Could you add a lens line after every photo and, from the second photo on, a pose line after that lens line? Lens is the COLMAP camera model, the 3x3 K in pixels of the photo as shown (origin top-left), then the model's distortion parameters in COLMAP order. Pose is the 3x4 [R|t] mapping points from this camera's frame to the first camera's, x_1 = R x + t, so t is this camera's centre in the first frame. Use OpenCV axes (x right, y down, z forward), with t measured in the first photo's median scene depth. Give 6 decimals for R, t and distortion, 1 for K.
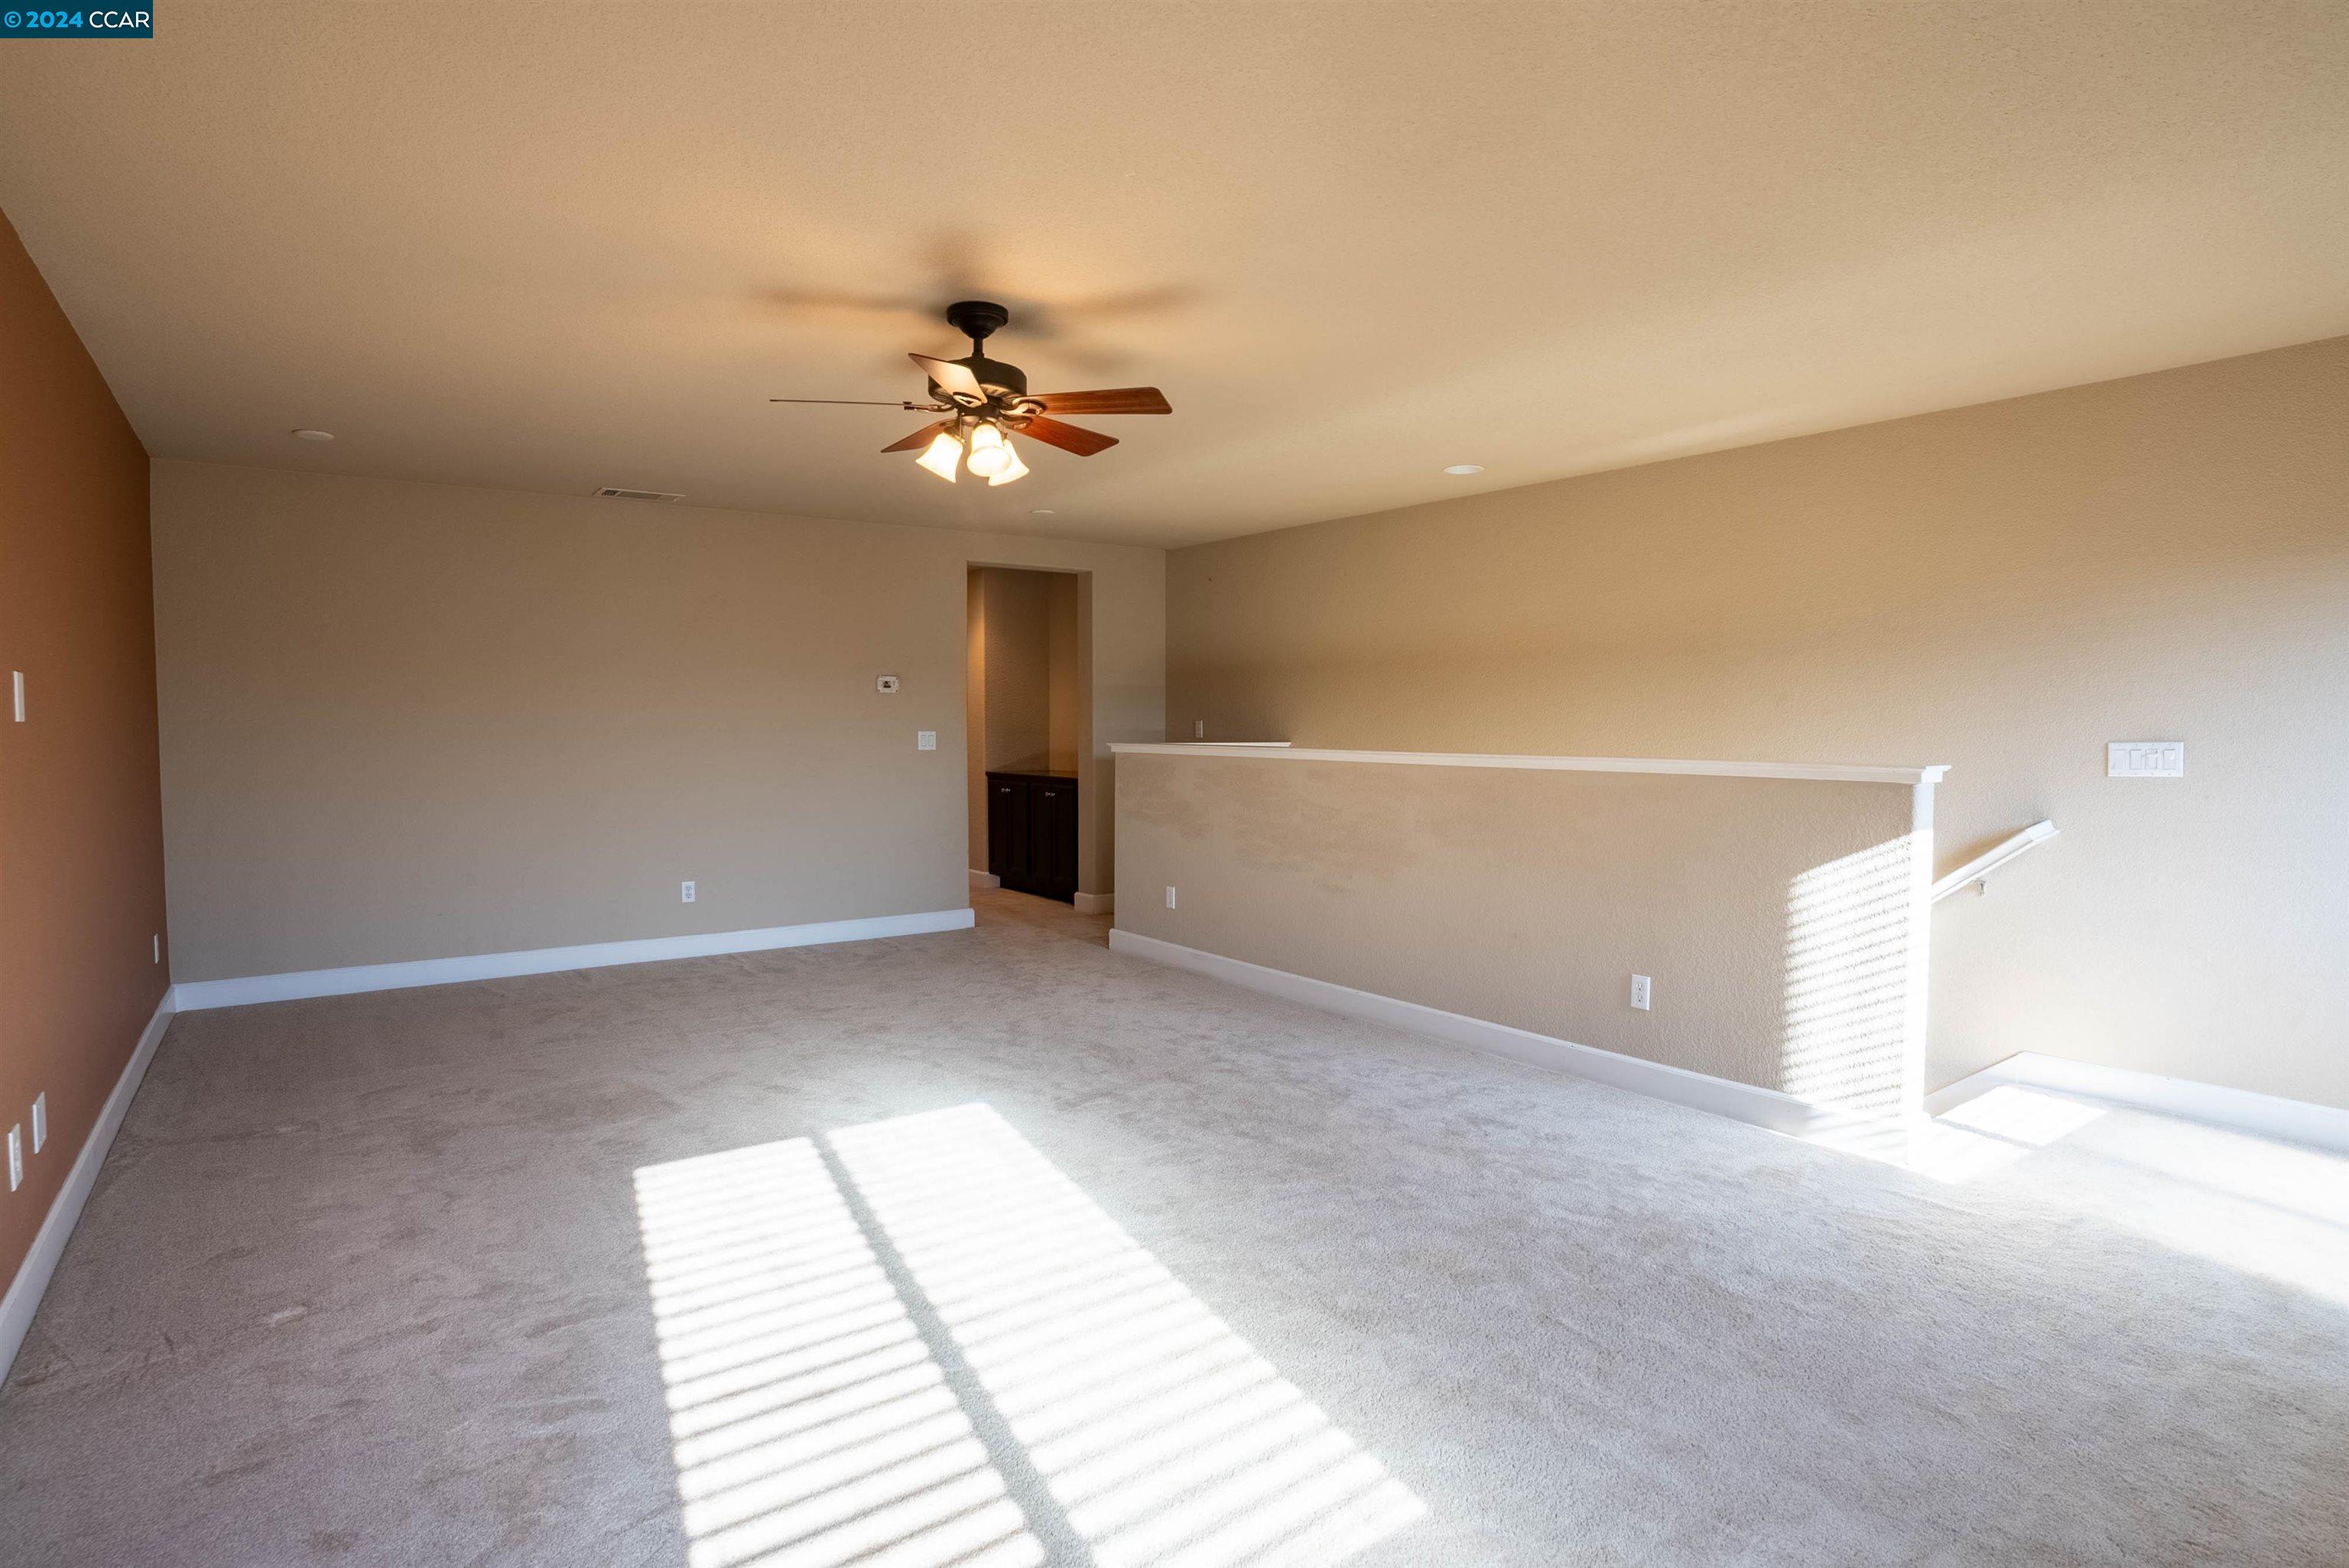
lens RADIAL K [[1190.4, 0, 1174.5], [0, 1190.4, 784.0], [0, 0, 1]] dist [-0.082417, -0.000252]
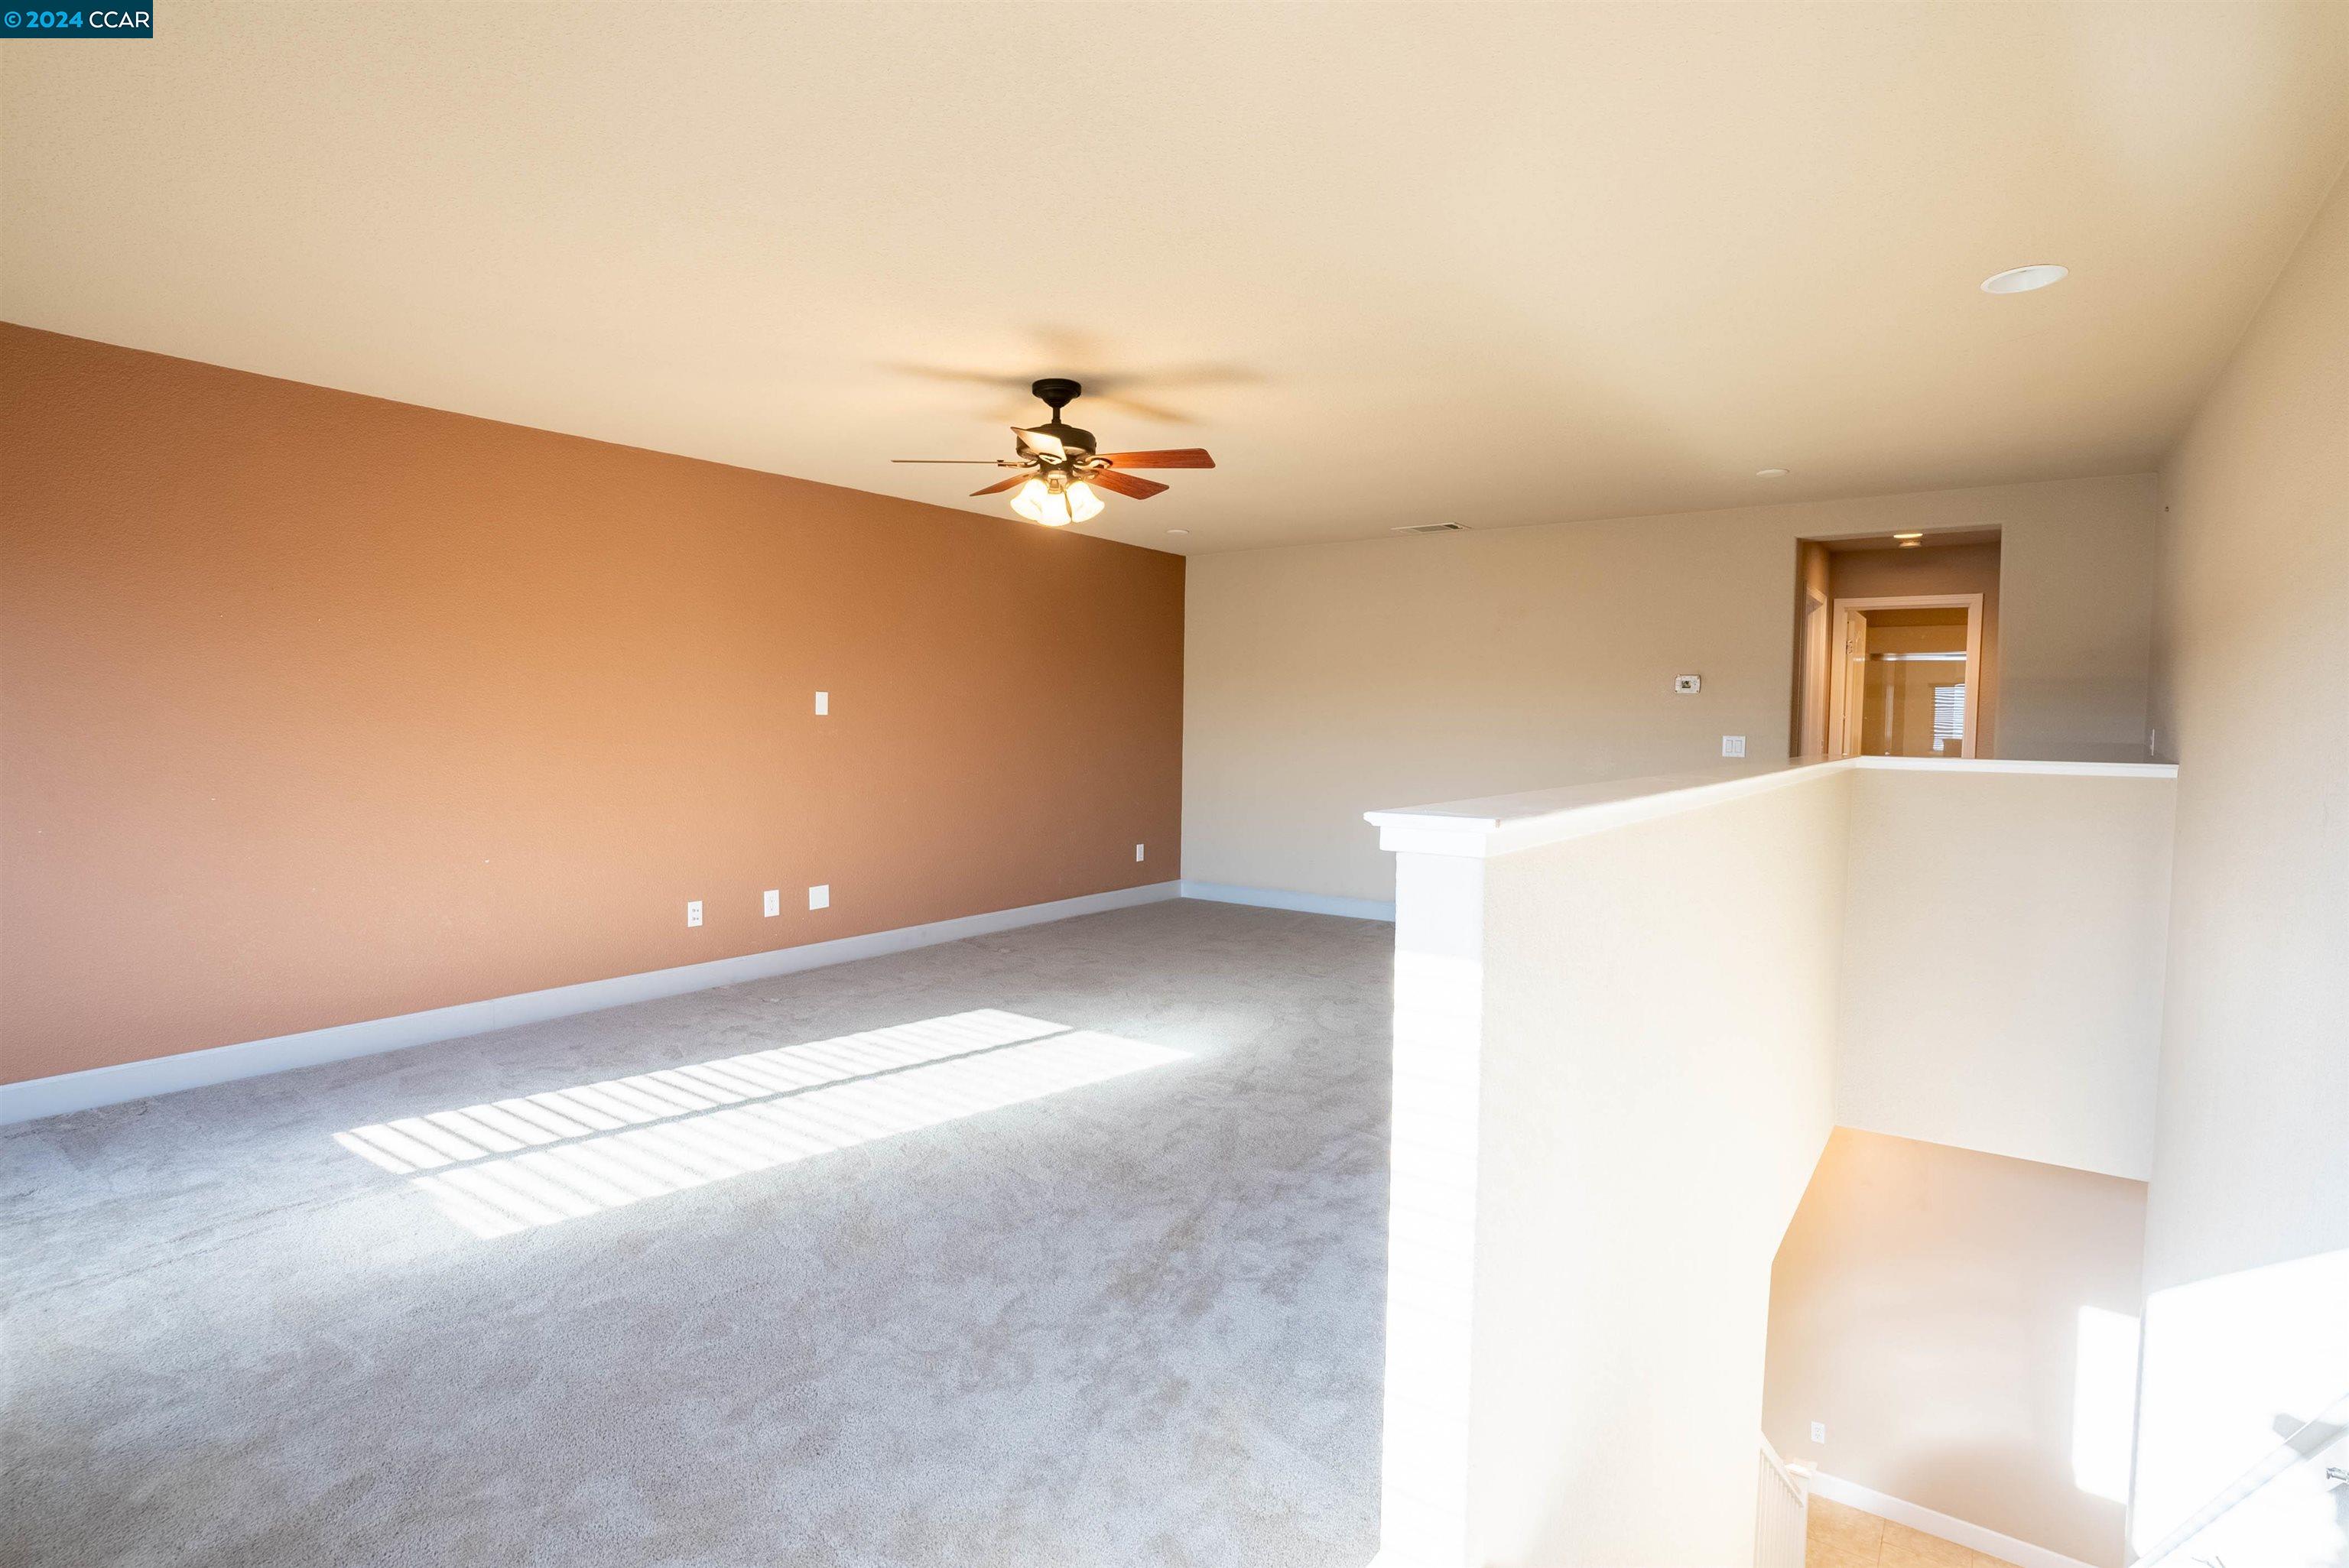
lens RADIAL K [[1122.3, 0, 1174.5], [0, 1122.3, 784.0], [0, 0, 1]] dist [-0.046601, 0.000029]
pose [[0.300973, 0.055483, -0.952017, 1.102254], [-0.057574, 0.997542, 0.039935, -0.042445], [0.951893, 0.042792, 0.303427, 0.846905]]
